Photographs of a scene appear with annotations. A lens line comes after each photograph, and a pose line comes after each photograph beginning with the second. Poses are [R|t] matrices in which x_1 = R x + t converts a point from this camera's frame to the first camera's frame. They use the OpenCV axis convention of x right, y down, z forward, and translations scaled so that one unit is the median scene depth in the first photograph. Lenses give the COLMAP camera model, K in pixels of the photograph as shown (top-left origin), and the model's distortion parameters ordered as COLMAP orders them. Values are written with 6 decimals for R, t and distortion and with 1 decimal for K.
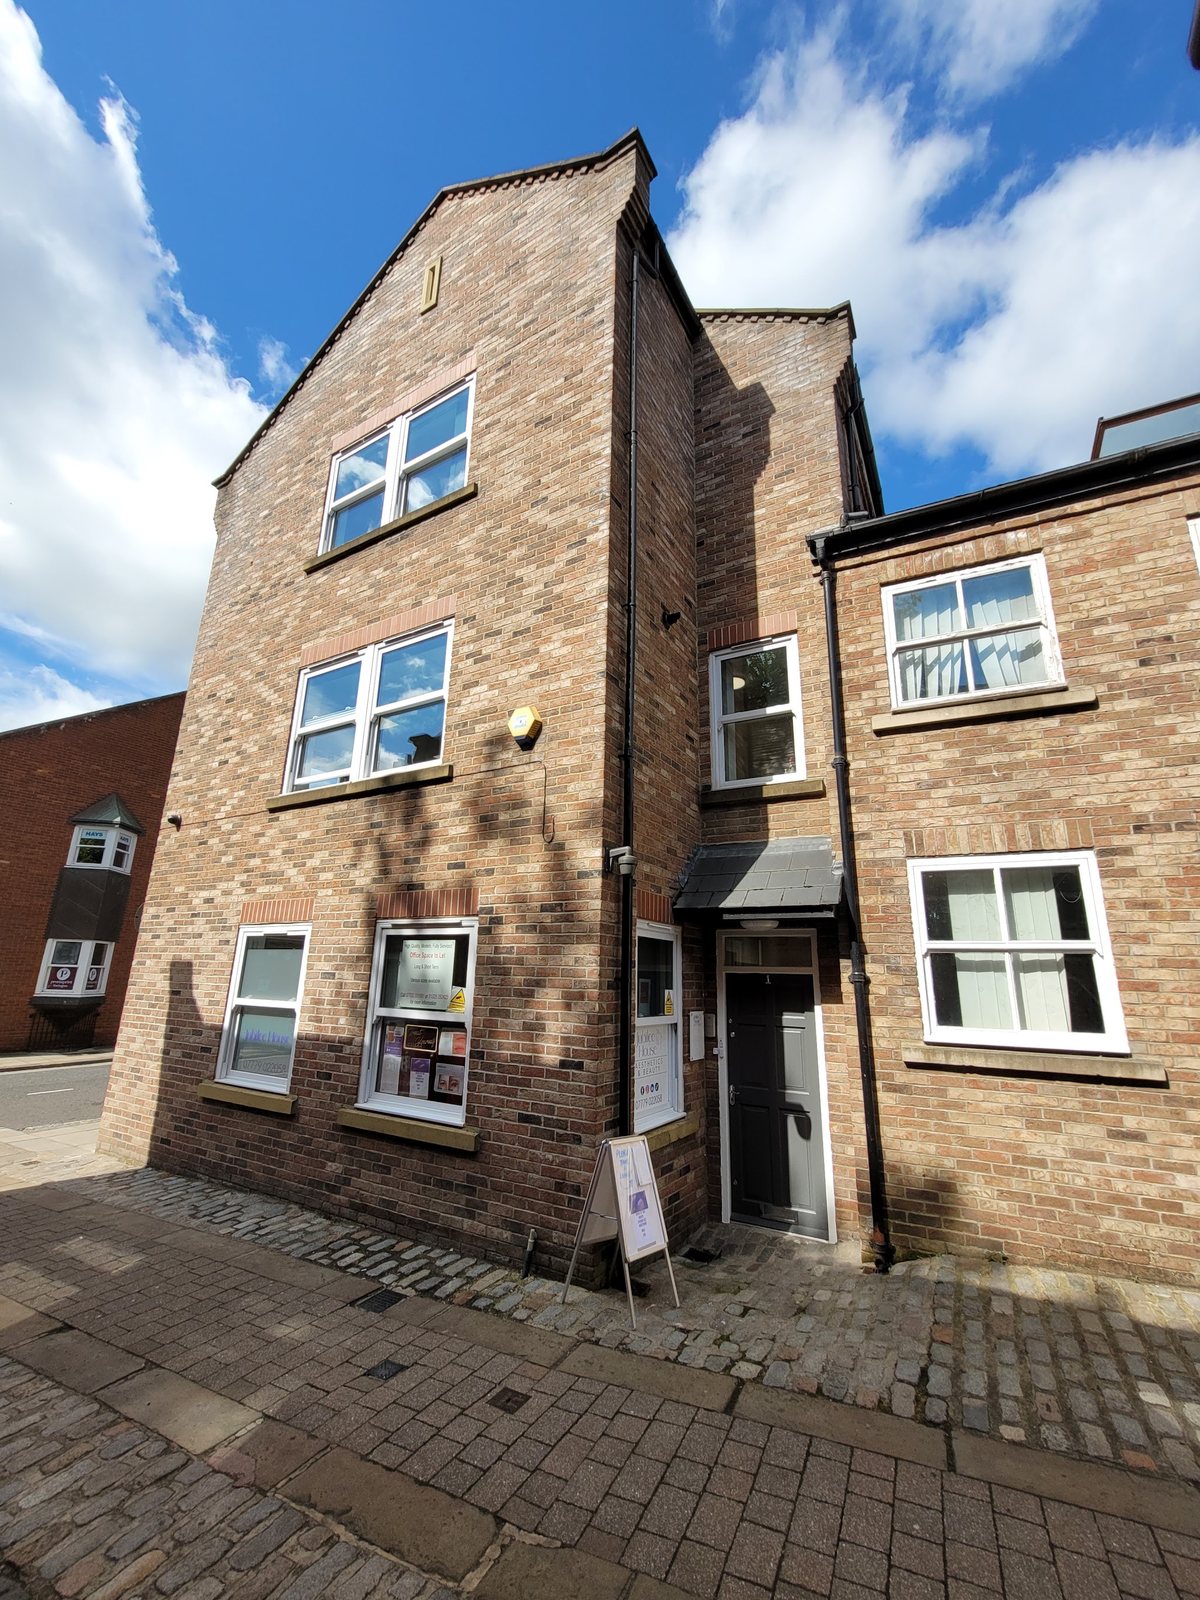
lens RADIAL K [[642.7, 0, 592.6], [0, 642.7, 805.5], [0, 0, 1]] dist [0.000375, -0.000024]
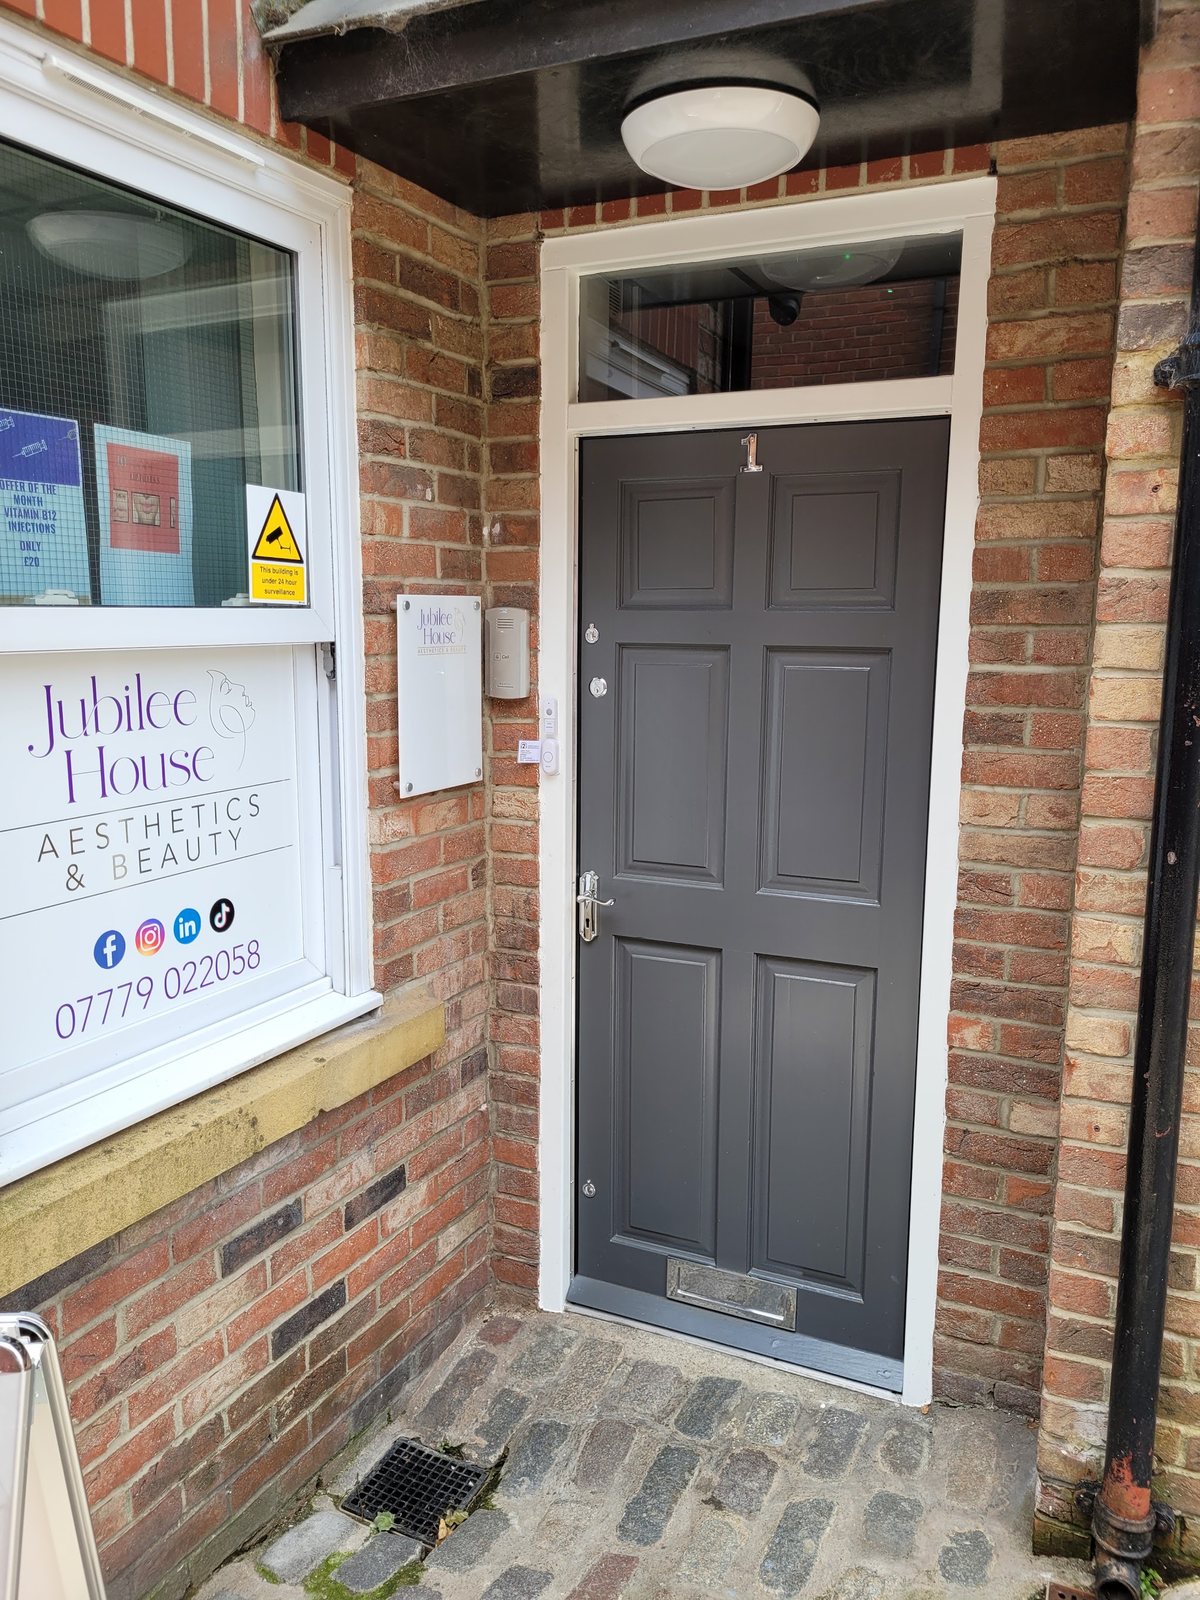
lens RADIAL K [[1227.8, 0, 599.1], [0, 1227.8, 803.1], [0, 0, 1]] dist [0.002226, 0.001741]
pose [[0.994556, -0.035225, 0.098073, 0.334926], [-0.007899, 0.912945, 0.408006, 0.401334], [-0.103907, -0.406560, 0.907696, 1.084426]]
